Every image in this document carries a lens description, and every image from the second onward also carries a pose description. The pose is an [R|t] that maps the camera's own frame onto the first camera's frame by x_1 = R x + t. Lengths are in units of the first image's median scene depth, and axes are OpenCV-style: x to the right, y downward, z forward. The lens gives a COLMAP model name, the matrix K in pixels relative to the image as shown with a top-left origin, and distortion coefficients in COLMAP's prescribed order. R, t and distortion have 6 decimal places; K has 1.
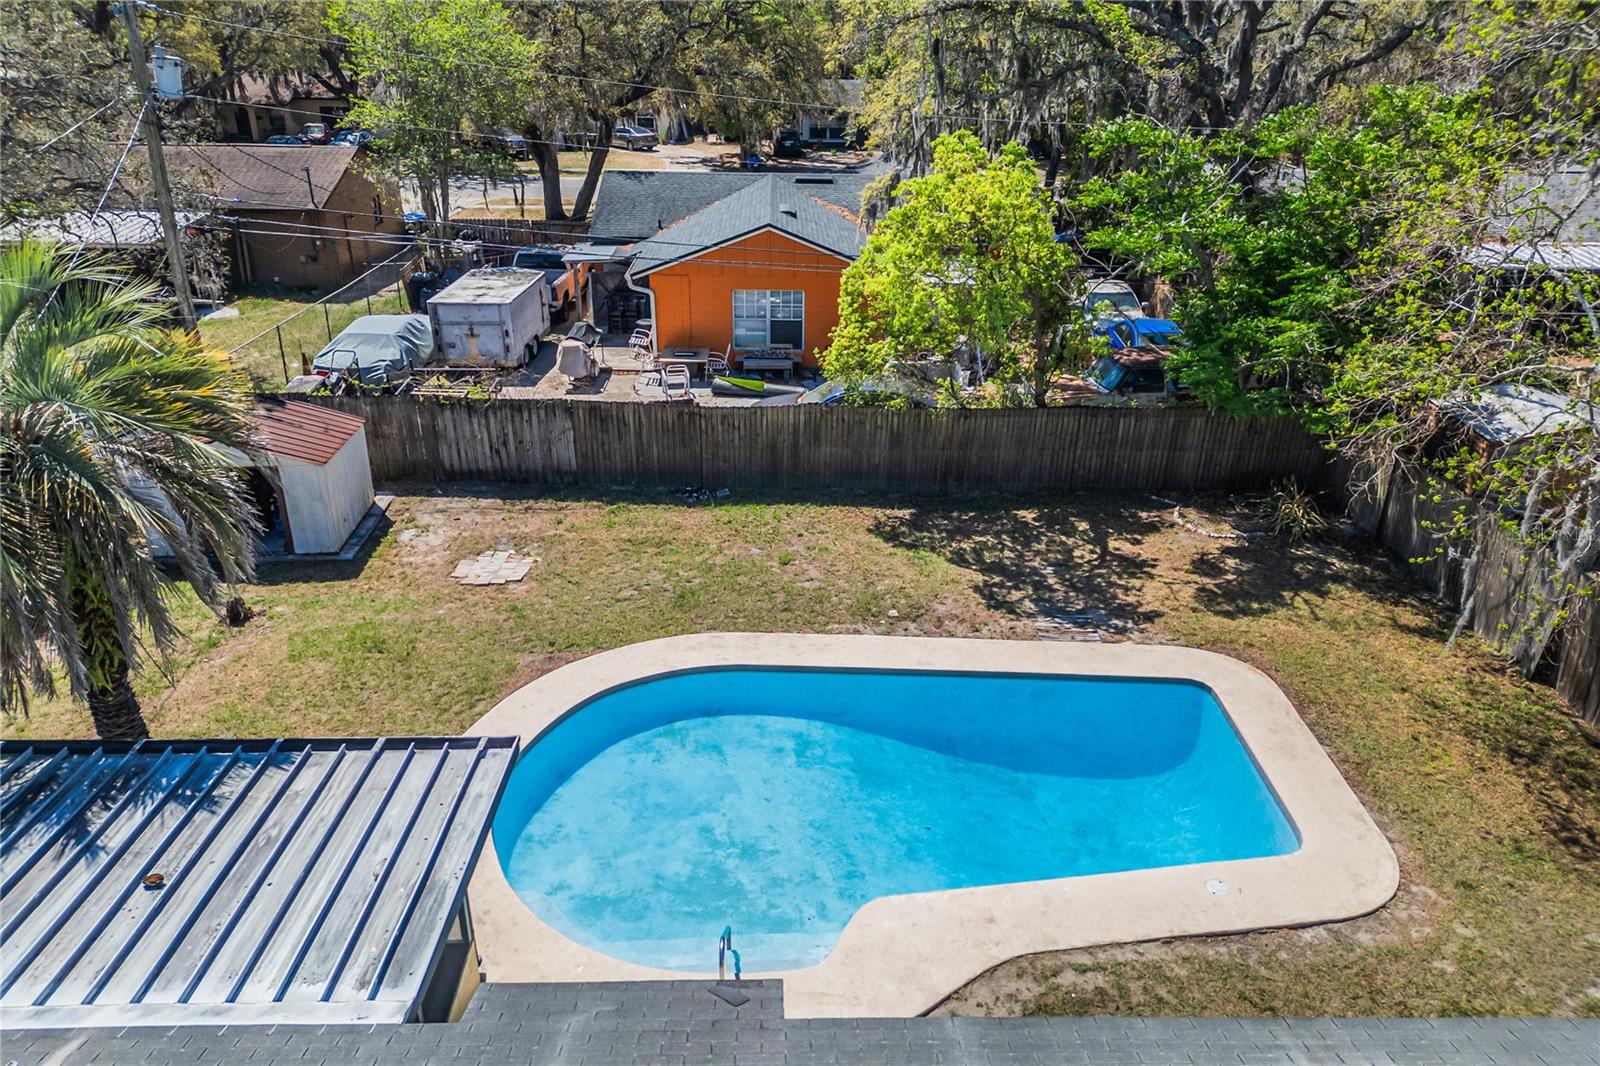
lens RADIAL K [[1123.9, 0, 800.4], [0, 1123.9, 510.5], [0, 0, 1]] dist [0.051051, -0.004024]
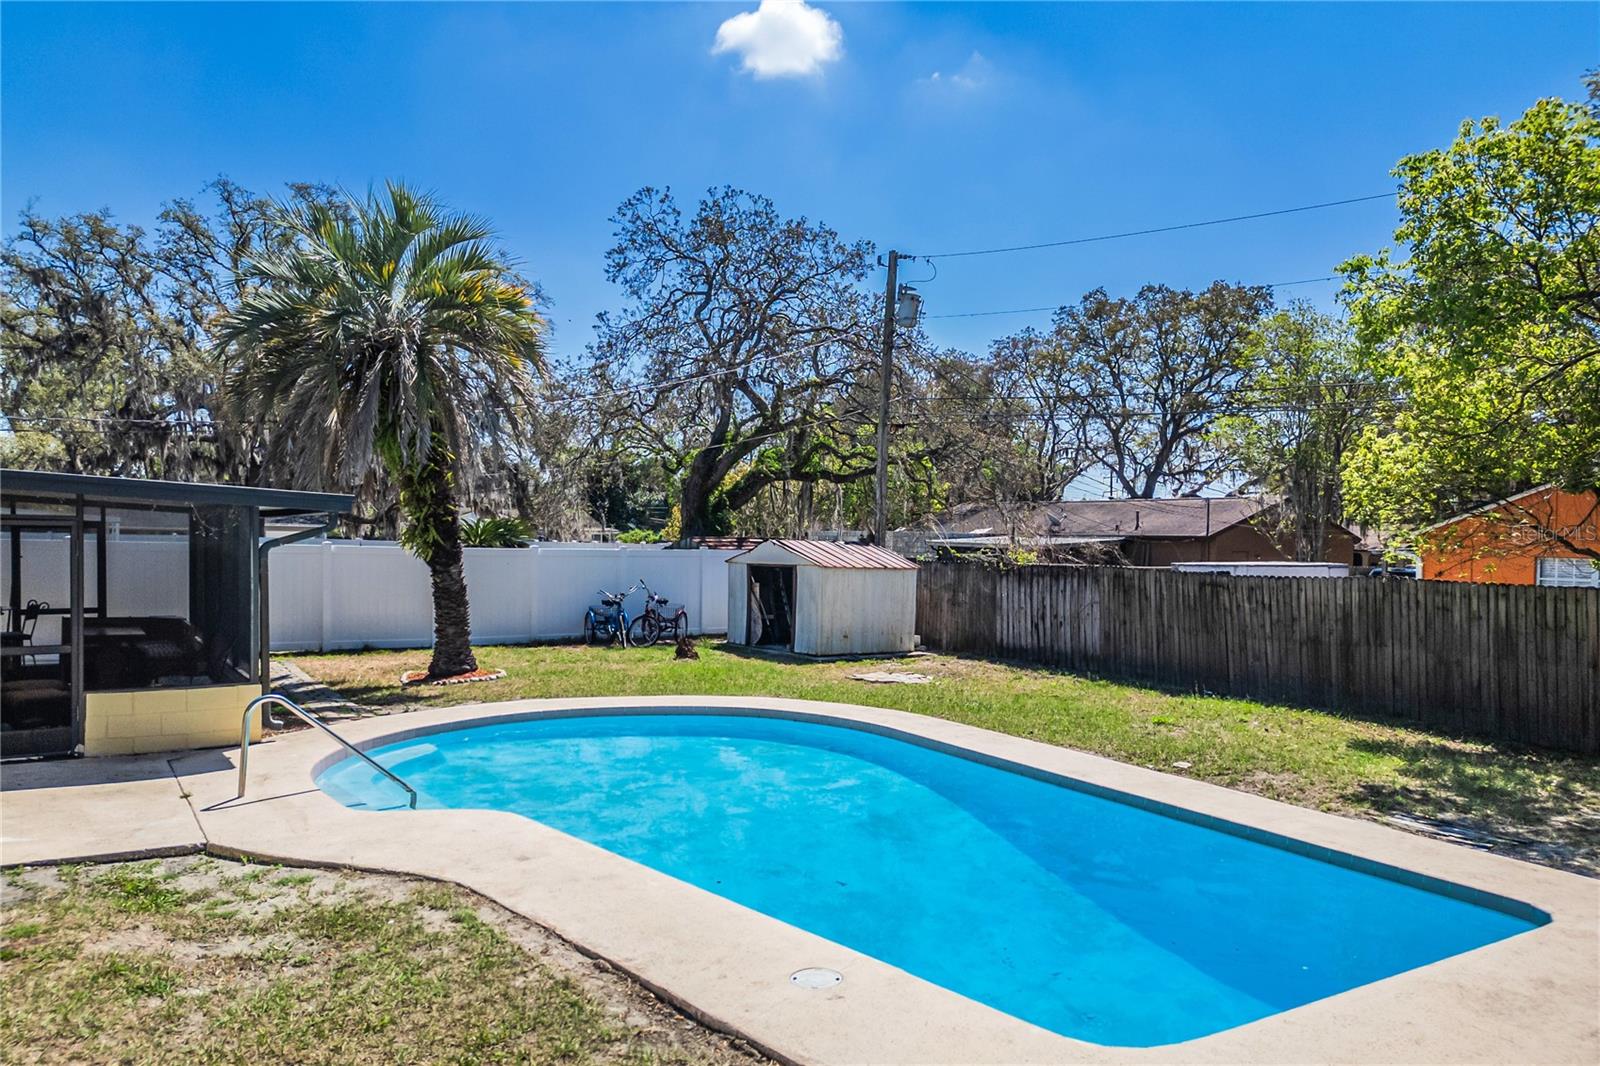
lens RADIAL K [[1123.9, 0, 800.4], [0, 1123.9, 510.5], [0, 0, 1]] dist [0.051051, -0.004024]
pose [[0.534310, -0.023072, -0.844974, 0.400413], [-0.352887, 0.902261, -0.247780, 0.156579], [0.768104, 0.430572, 0.473945, 0.401631]]
